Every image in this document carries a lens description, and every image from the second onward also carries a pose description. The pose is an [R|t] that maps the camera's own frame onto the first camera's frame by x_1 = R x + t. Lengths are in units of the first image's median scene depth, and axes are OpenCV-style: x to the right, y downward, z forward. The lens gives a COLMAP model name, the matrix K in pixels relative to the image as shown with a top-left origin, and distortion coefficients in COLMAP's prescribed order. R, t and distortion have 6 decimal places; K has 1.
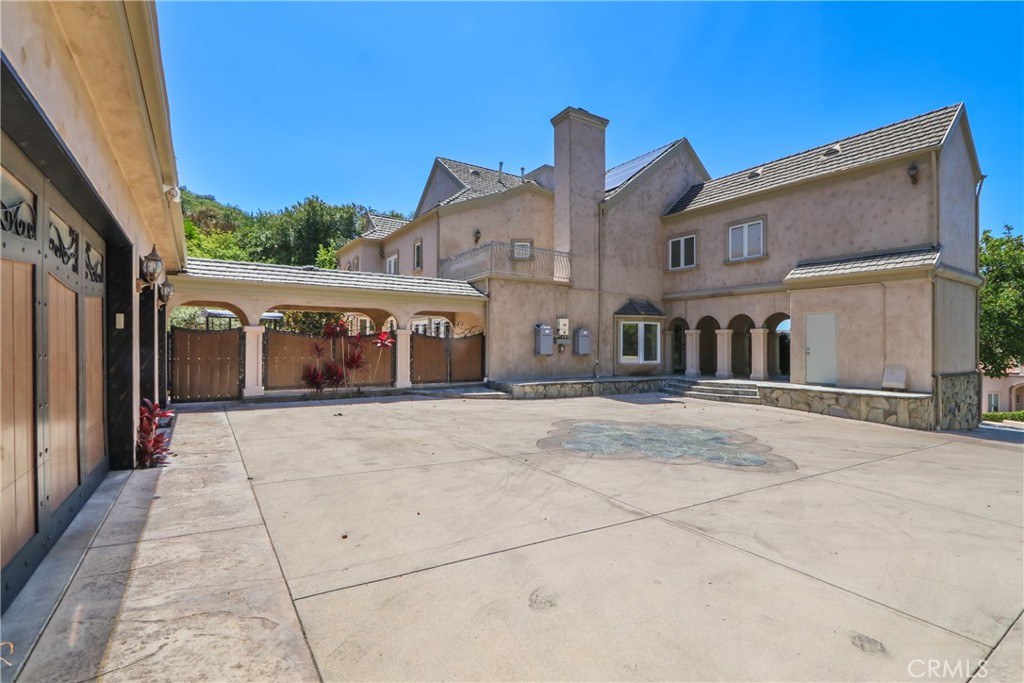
lens RADIAL K [[479.9, 0, 511.1], [0, 479.9, 344.7], [0, 0, 1]] dist [-0.010918, 0.001876]
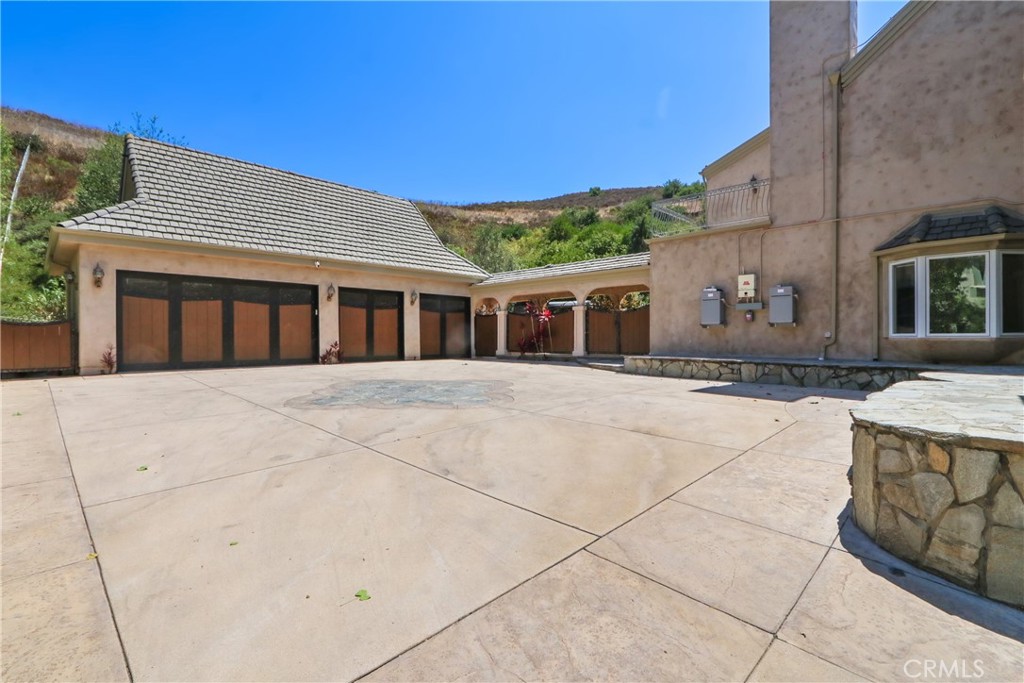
lens RADIAL K [[479.9, 0, 509.6], [0, 479.9, 341.2], [0, 0, 1]] dist [-0.010918, 0.001876]
pose [[0.207328, 0.003311, -0.978266, 0.753702], [0.011138, 0.999921, 0.005744, 0.038261], [0.978208, -0.012087, 0.207275, 0.508121]]
